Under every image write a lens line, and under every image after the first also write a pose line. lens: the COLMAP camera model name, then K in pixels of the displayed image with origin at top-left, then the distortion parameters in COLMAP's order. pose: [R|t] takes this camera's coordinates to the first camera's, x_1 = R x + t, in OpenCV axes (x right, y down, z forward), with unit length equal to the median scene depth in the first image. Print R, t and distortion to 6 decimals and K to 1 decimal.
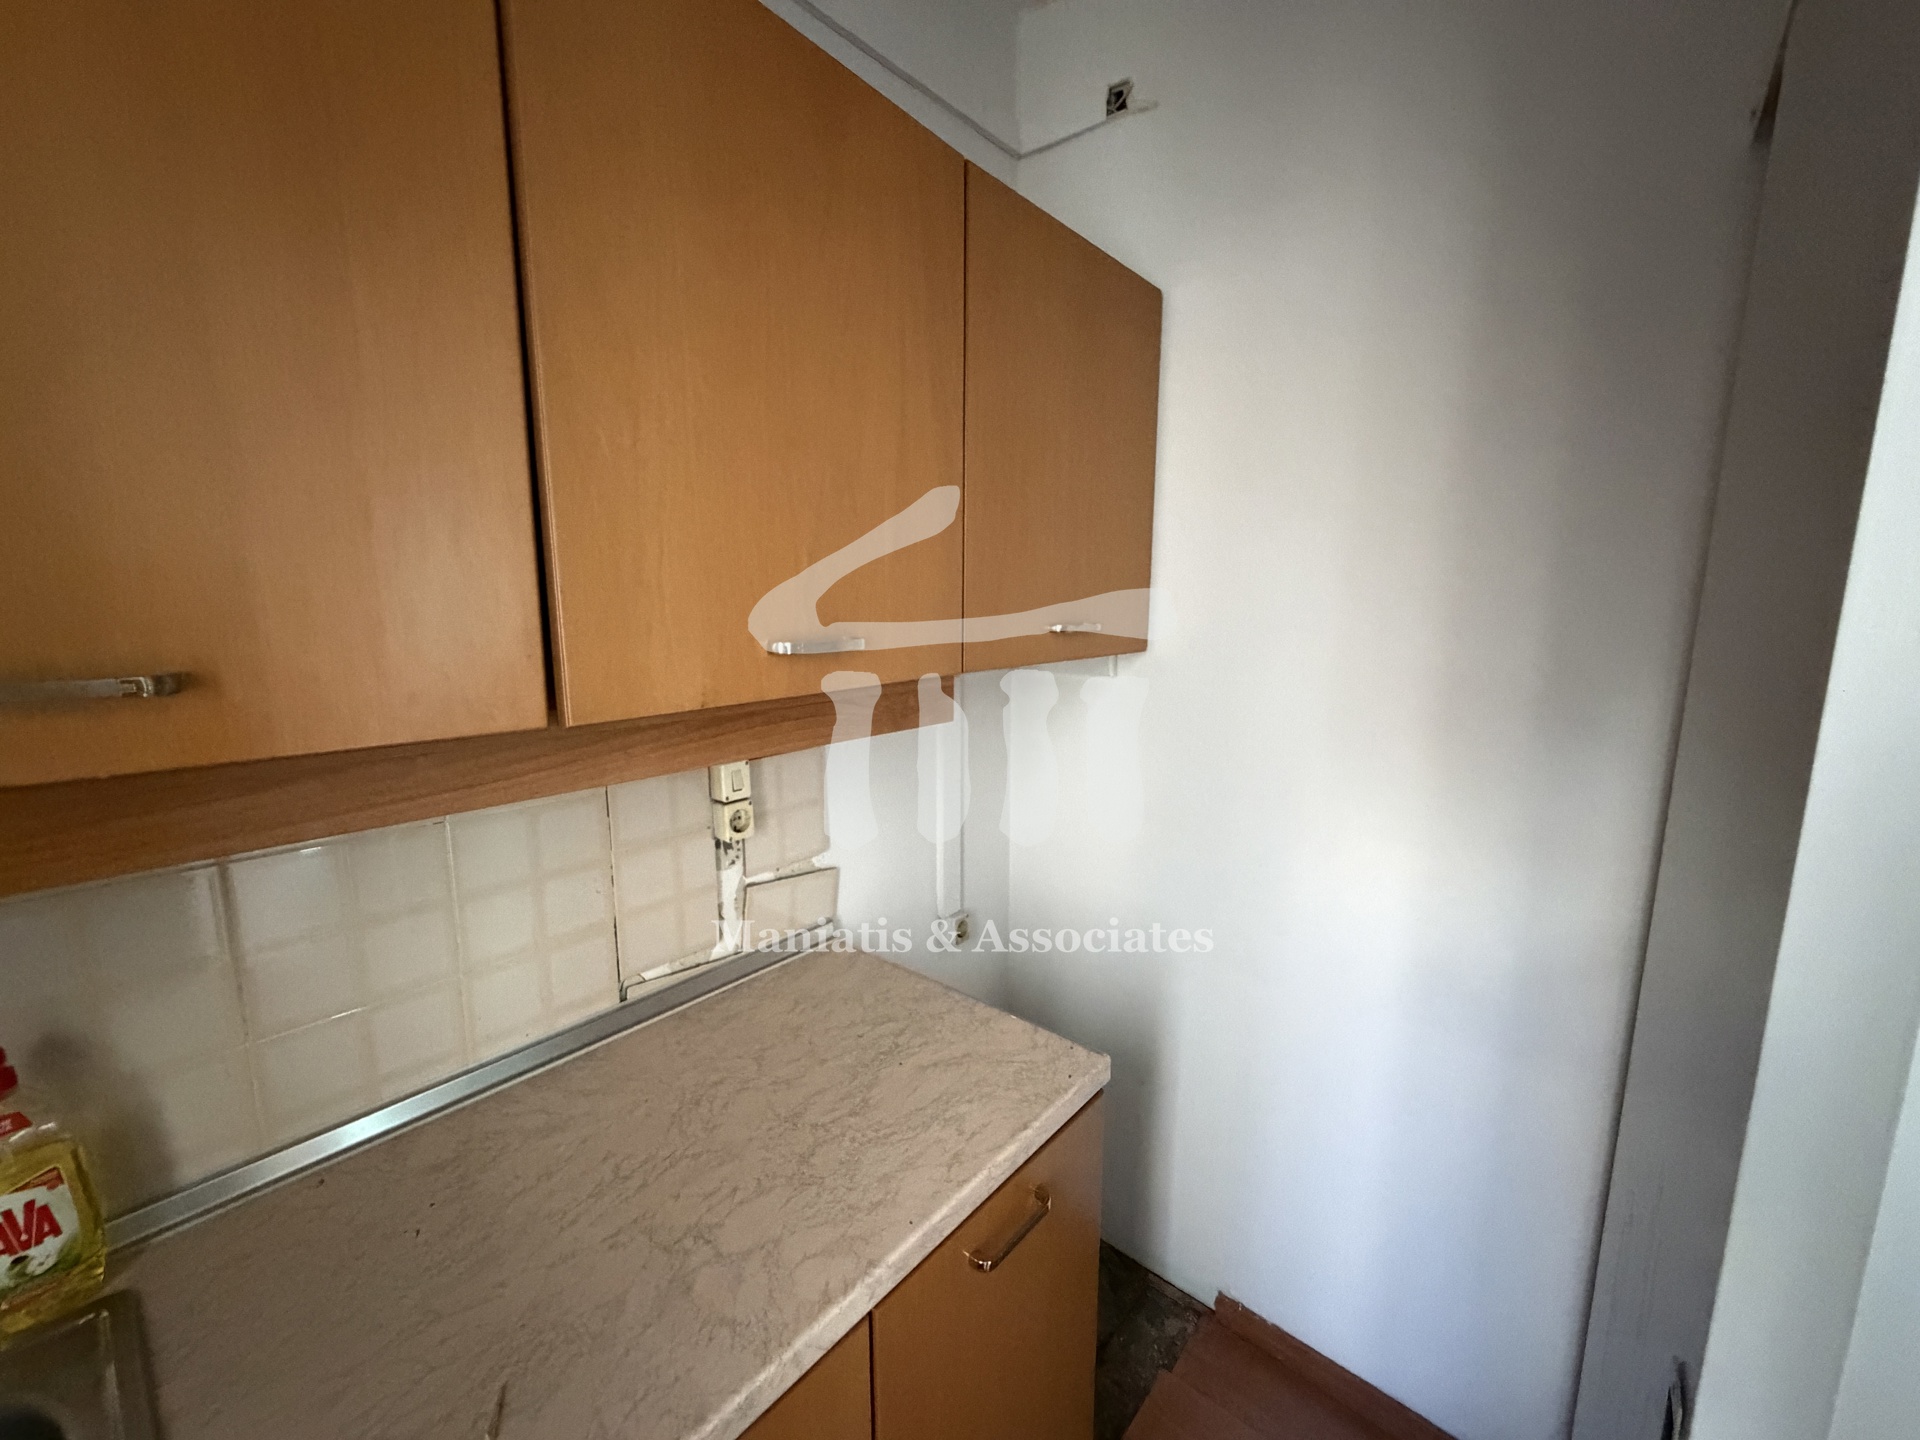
lens RADIAL K [[763.8, 0, 953.0], [0, 763.8, 719.4], [0, 0, 1]] dist [-0.001249, 0.000555]
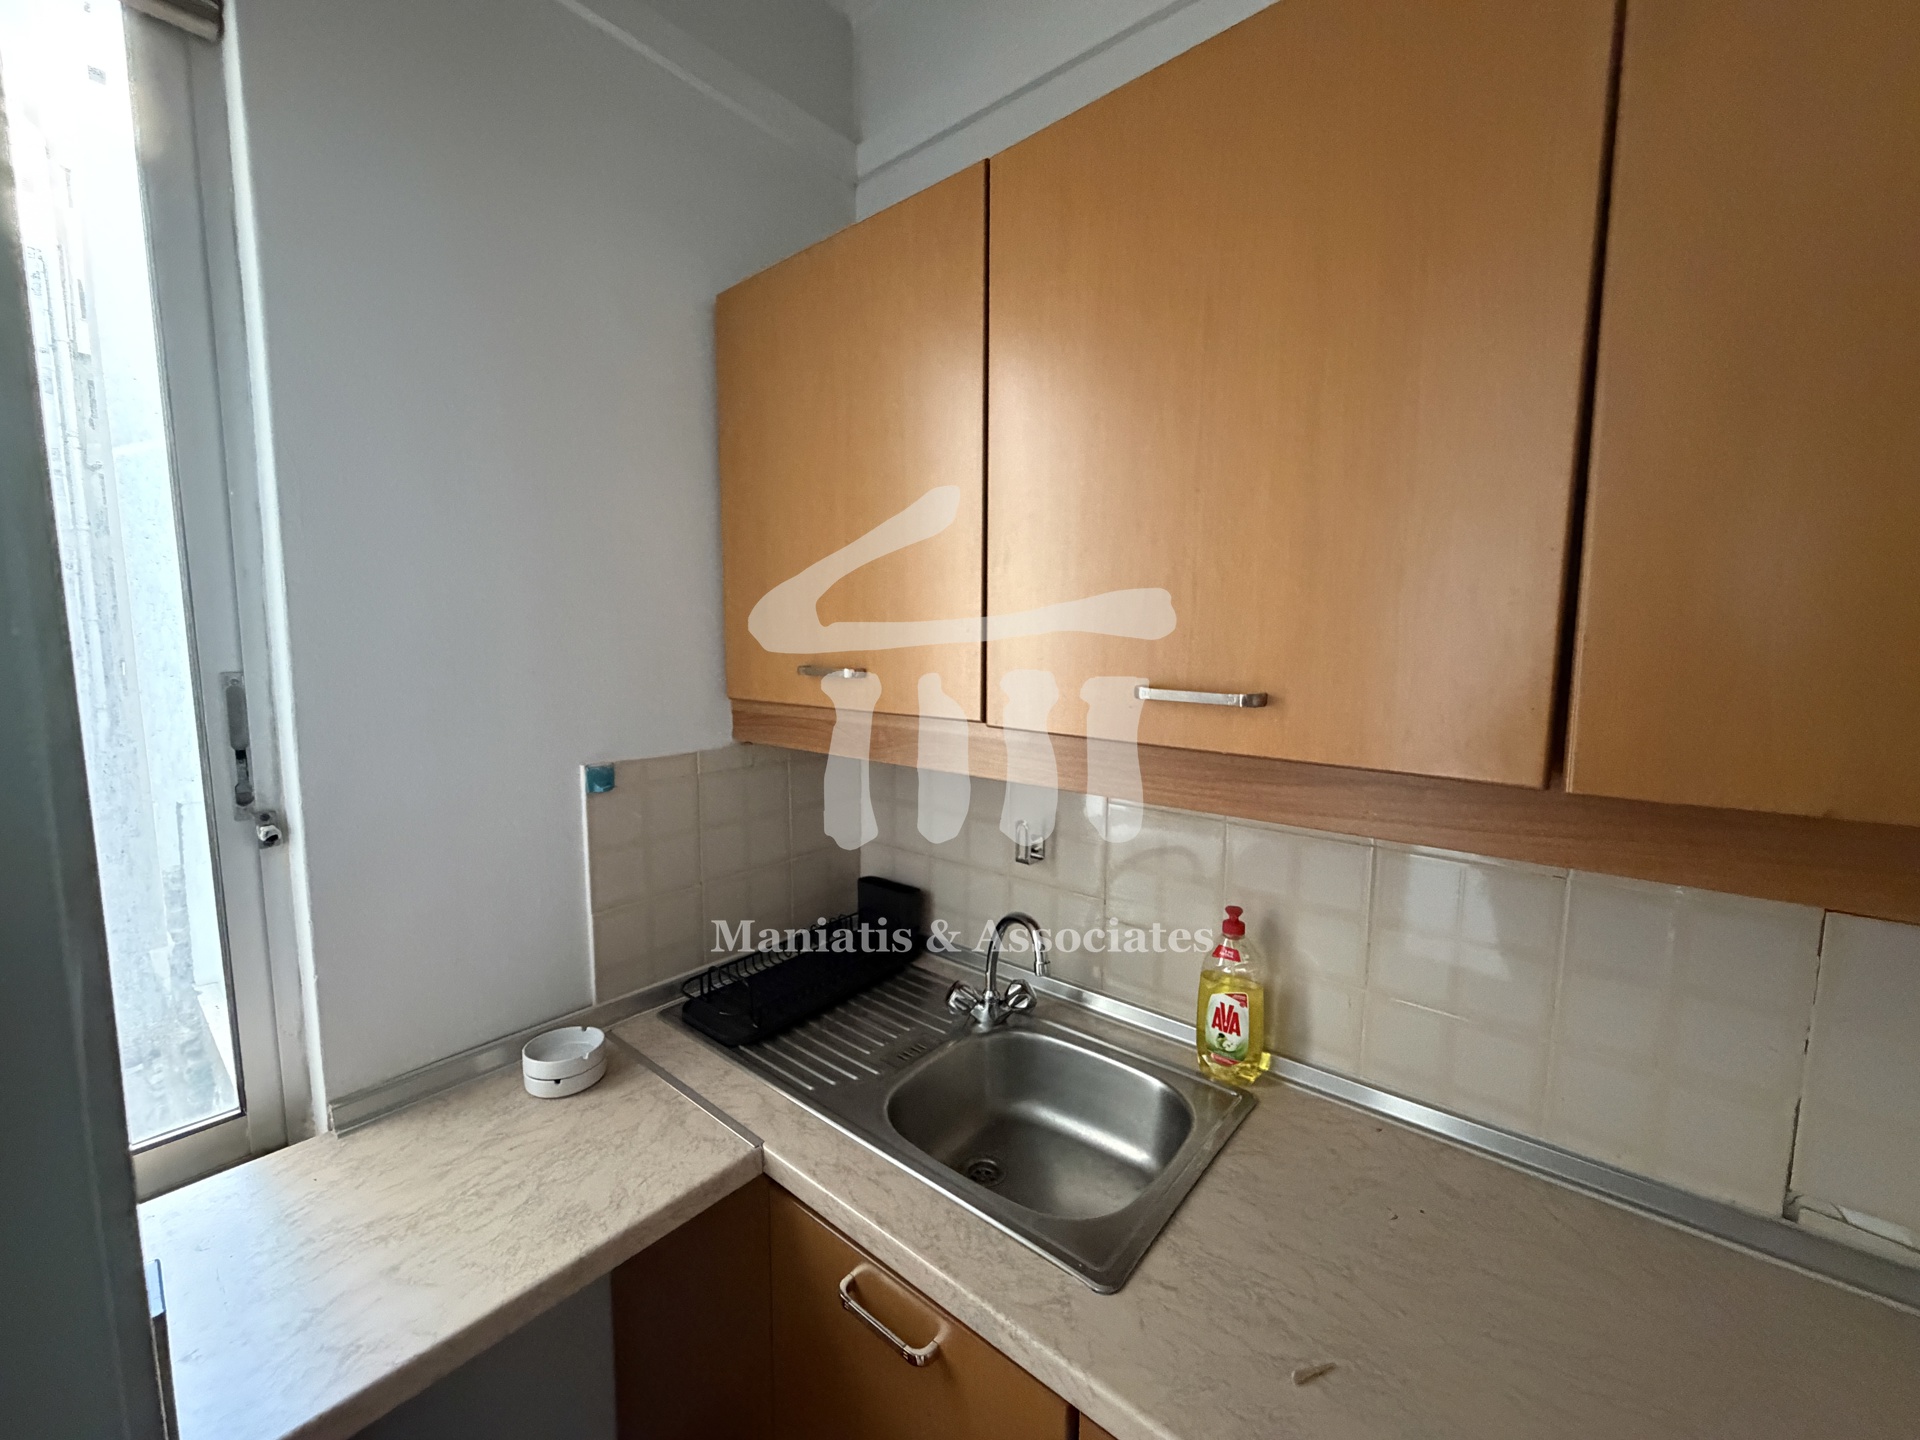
lens RADIAL K [[763.8, 0, 953.0], [0, 763.8, 719.4], [0, 0, 1]] dist [-0.001249, 0.000555]
pose [[0.001342, 0.108333, -0.994114, 0.351291], [-0.159211, 0.981458, 0.106739, -0.053296], [0.987244, 0.158130, 0.018565, 0.269325]]
